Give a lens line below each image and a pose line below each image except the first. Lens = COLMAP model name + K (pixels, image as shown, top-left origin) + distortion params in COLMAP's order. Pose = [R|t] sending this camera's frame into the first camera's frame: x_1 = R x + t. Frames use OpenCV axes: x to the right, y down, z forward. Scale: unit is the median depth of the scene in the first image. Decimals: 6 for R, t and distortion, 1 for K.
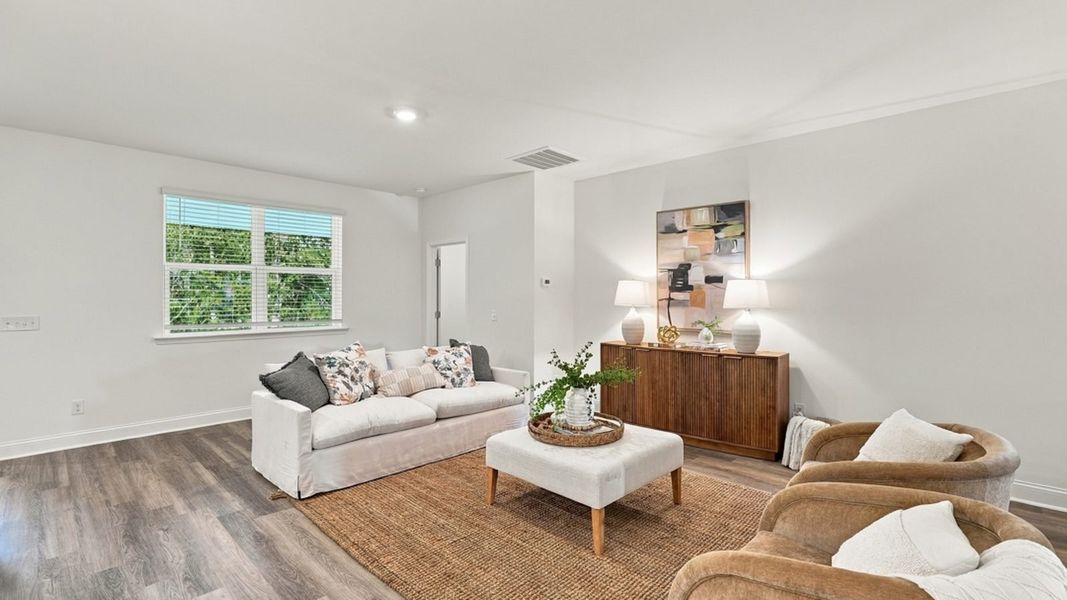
lens RADIAL K [[474.8, 0, 533.6], [0, 474.8, 297.6], [0, 0, 1]] dist [-0.001808, 0.000977]
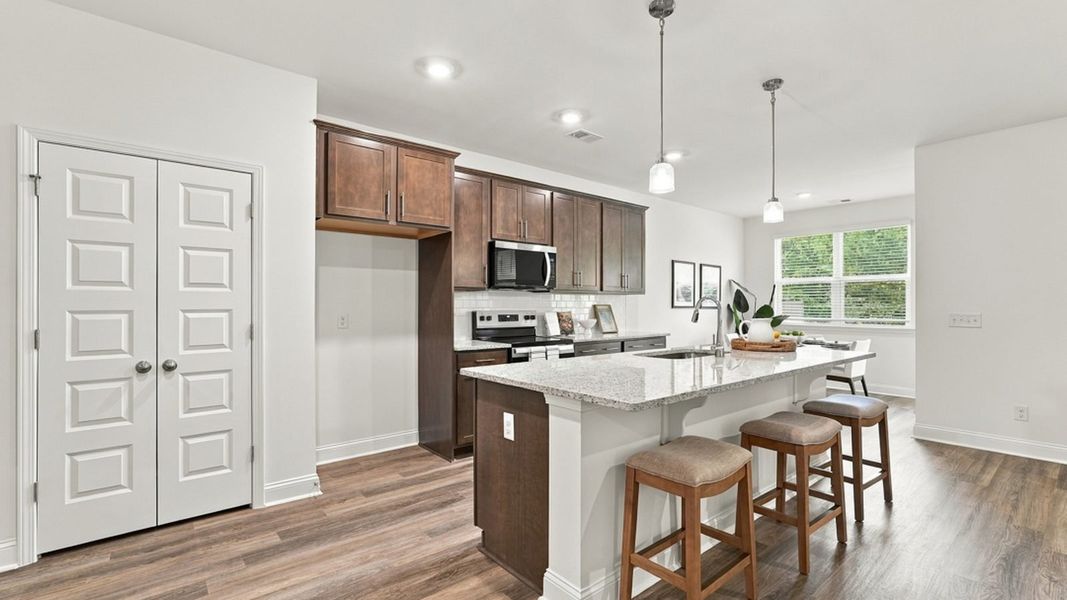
lens RADIAL K [[473.4, 0, 536.0], [0, 473.4, 300.9], [0, 0, 1]] dist [-0.003668, 0.000796]
pose [[-0.111761, -0.010320, -0.993682, 0.061376], [-0.006259, 0.999934, -0.009681, 0.024655], [0.993715, 0.005138, -0.111818, 0.144719]]
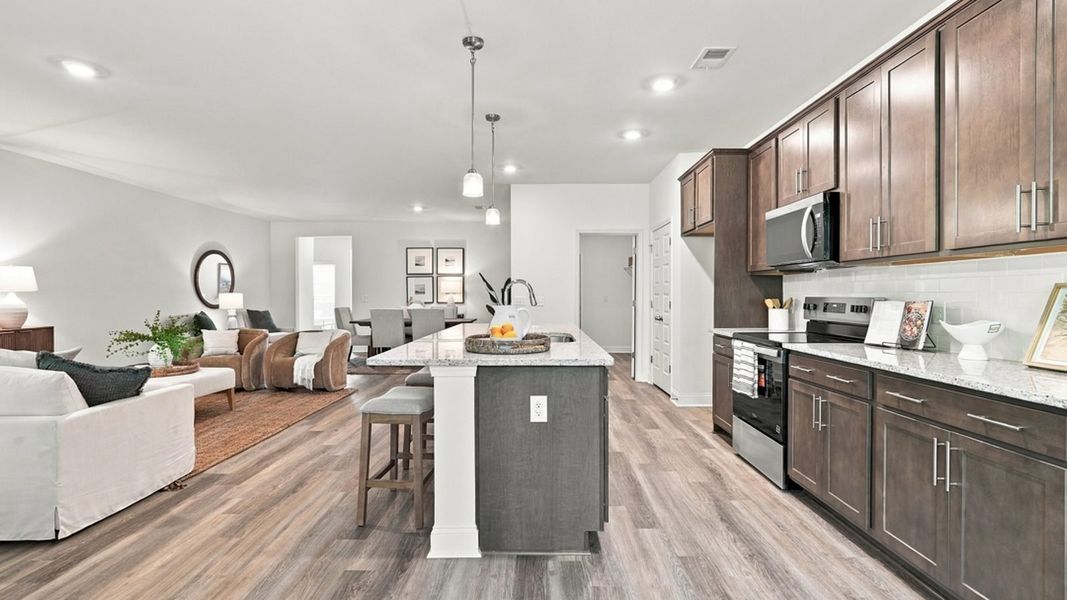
lens RADIAL K [[492.1, 0, 534.0], [0, 492.1, 297.6], [0, 0, 1]] dist [-0.003661, 0.001076]
pose [[-0.682246, -0.006197, 0.731096, -1.224433], [0.003029, 0.999932, 0.011302, 0.027381], [-0.731116, 0.009925, -0.682181, 0.813206]]
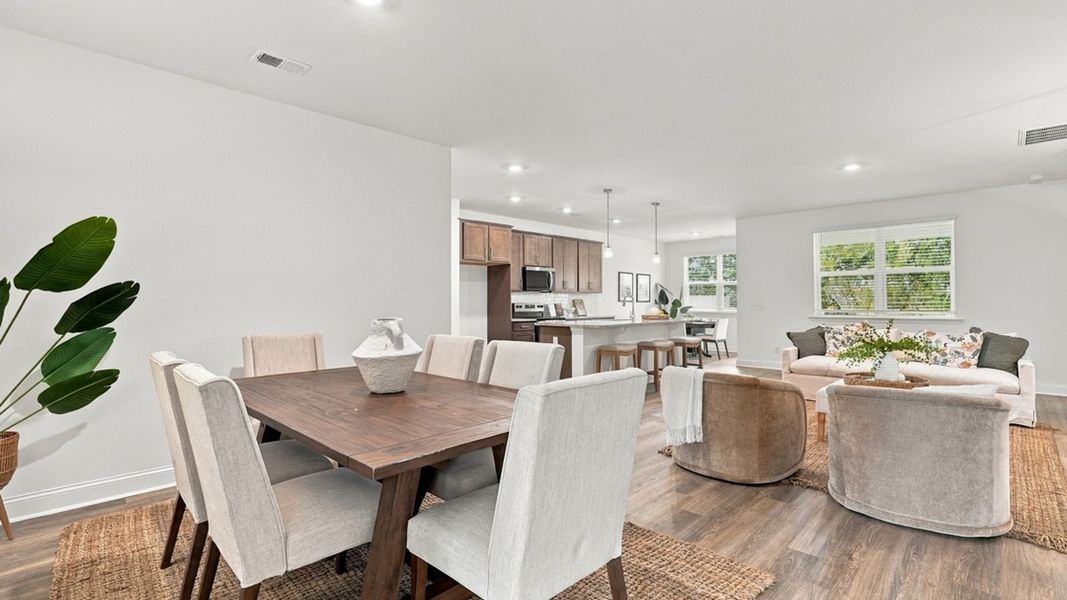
lens RADIAL K [[480.5, 0, 536.5], [0, 480.5, 289.6], [0, 0, 1]] dist [0.000963, 0.000723]
pose [[-0.020687, -0.026240, -0.999442, 1.008528], [-0.001256, 0.999655, -0.026219, 0.034487], [0.999785, 0.000713, -0.020713, 0.033601]]
